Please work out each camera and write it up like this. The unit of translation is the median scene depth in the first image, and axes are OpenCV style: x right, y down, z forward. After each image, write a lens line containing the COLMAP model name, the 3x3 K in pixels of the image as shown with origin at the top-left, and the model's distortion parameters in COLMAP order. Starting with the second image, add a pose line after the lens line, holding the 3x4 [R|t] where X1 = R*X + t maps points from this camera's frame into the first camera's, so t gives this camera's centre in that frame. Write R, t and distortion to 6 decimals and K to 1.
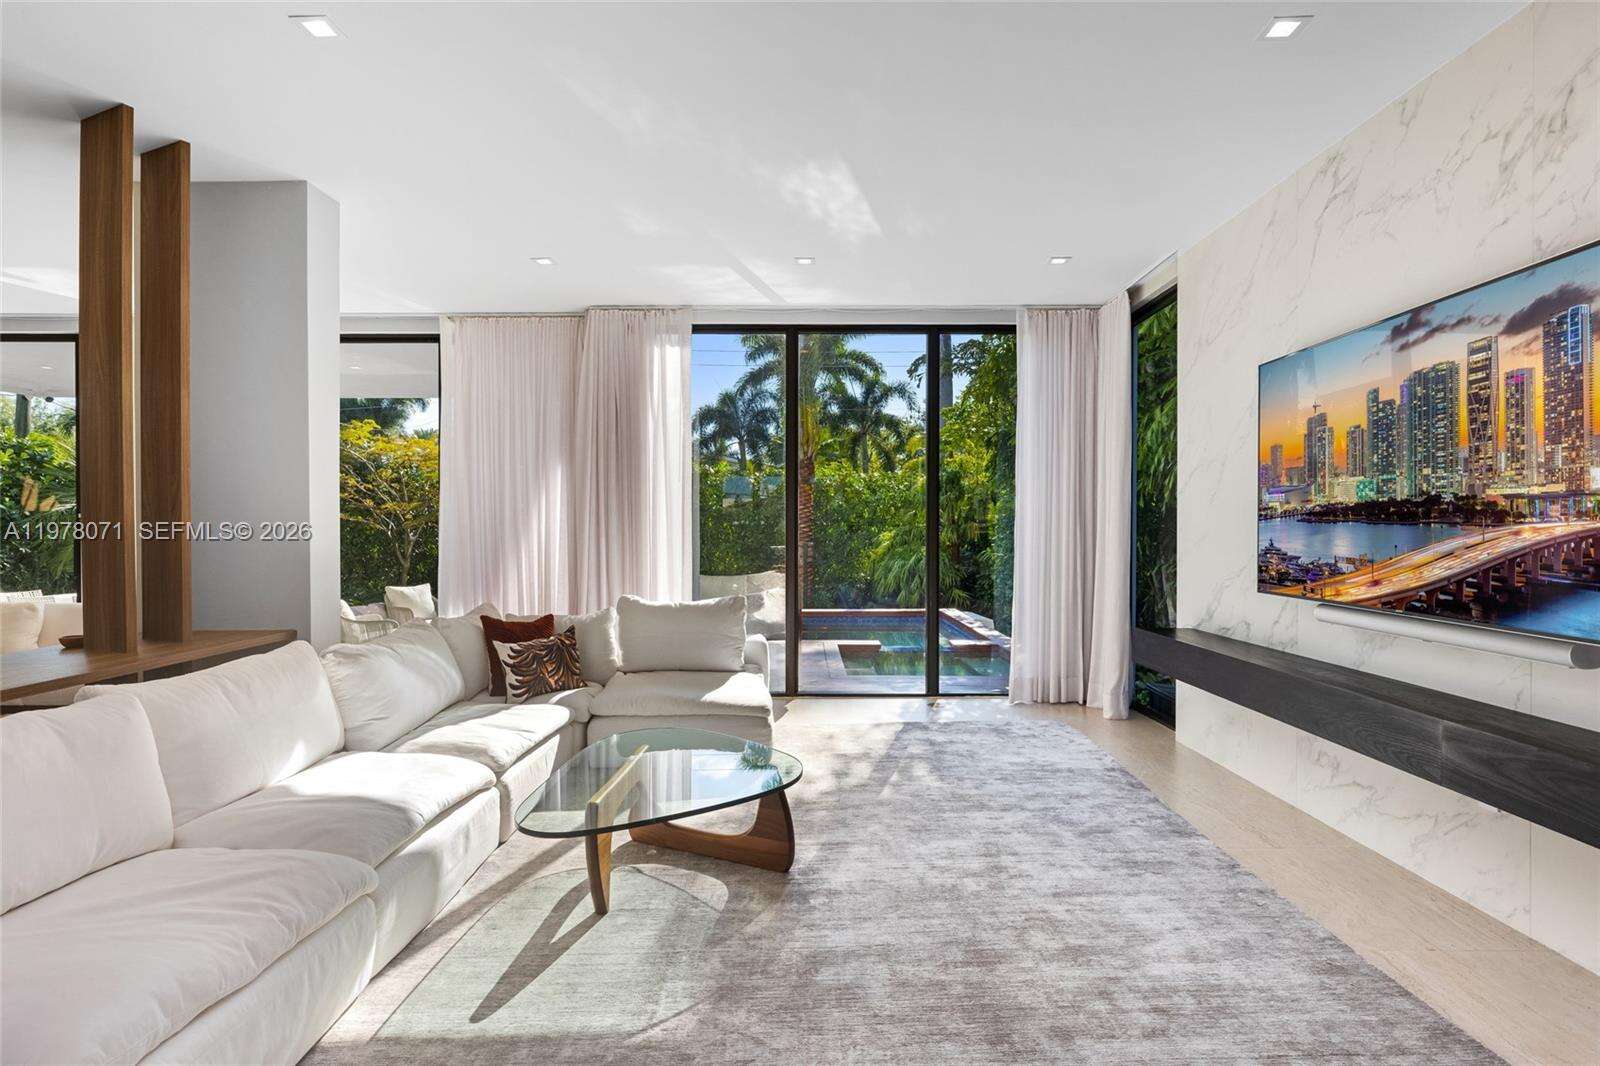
lens RADIAL K [[773.7, 0, 795.4], [0, 773.7, 530.4], [0, 0, 1]] dist [-0.003017, 0.001146]
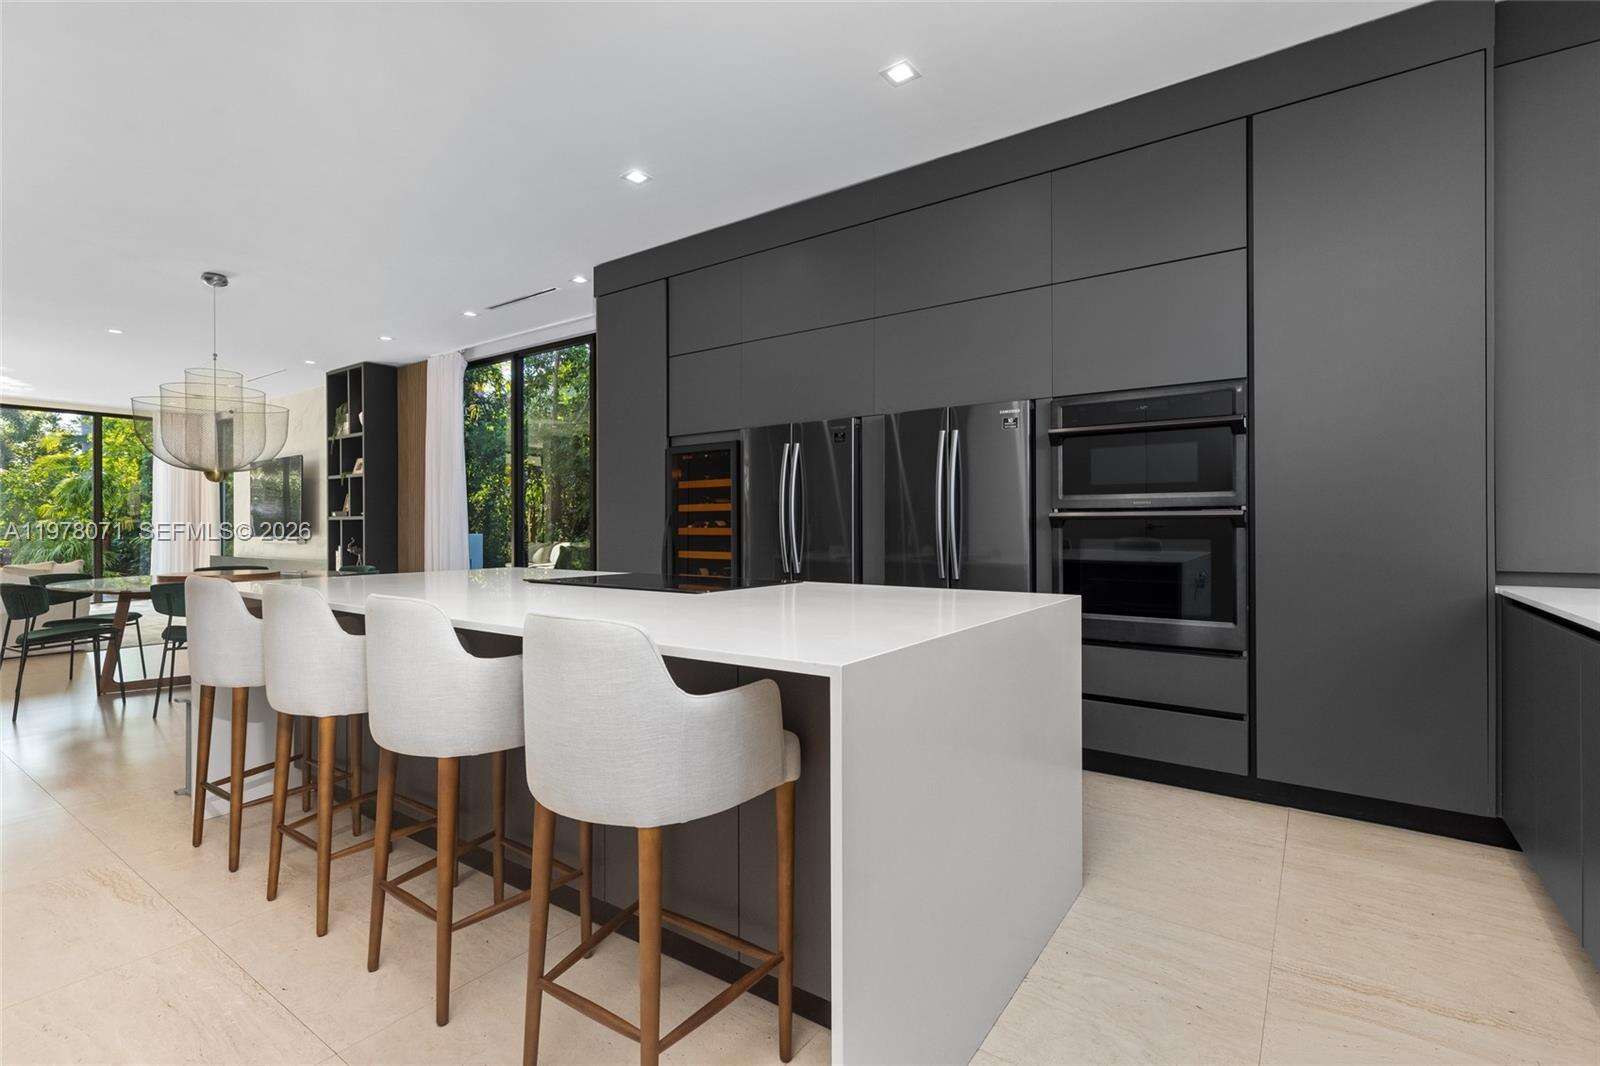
lens RADIAL K [[735.0, 0, 800.8], [0, 735.0, 523.6], [0, 0, 1]] dist [-0.001941, -0.000258]
pose [[0.567422, -0.002238, 0.823424, -0.103610], [0.008652, 0.999957, -0.003245, 0.010125], [-0.823381, 0.008966, 0.567418, -0.459556]]
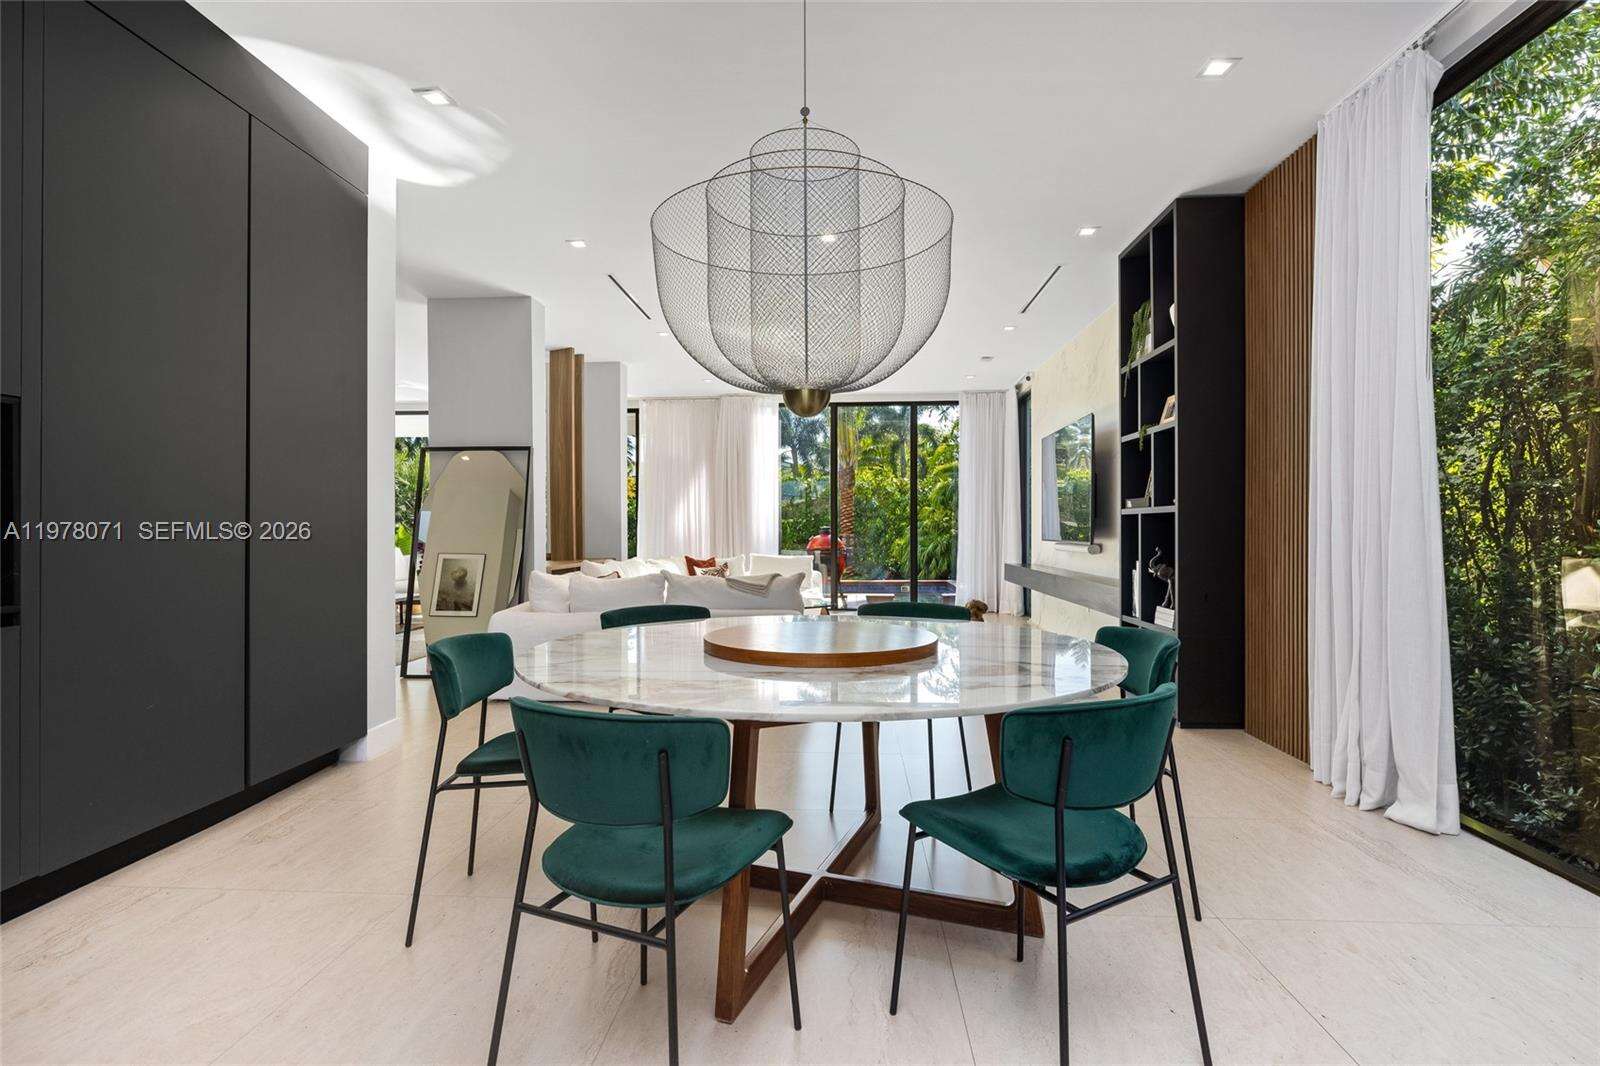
lens RADIAL K [[773.7, 0, 804.4], [0, 773.7, 528.0], [0, 0, 1]] dist [-0.003017, 0.001146]
pose [[0.998744, -0.000781, -0.050094, 0.005499], [0.000575, 0.999991, -0.004127, 0.009748], [0.050097, 0.004093, 0.998736, -0.241398]]
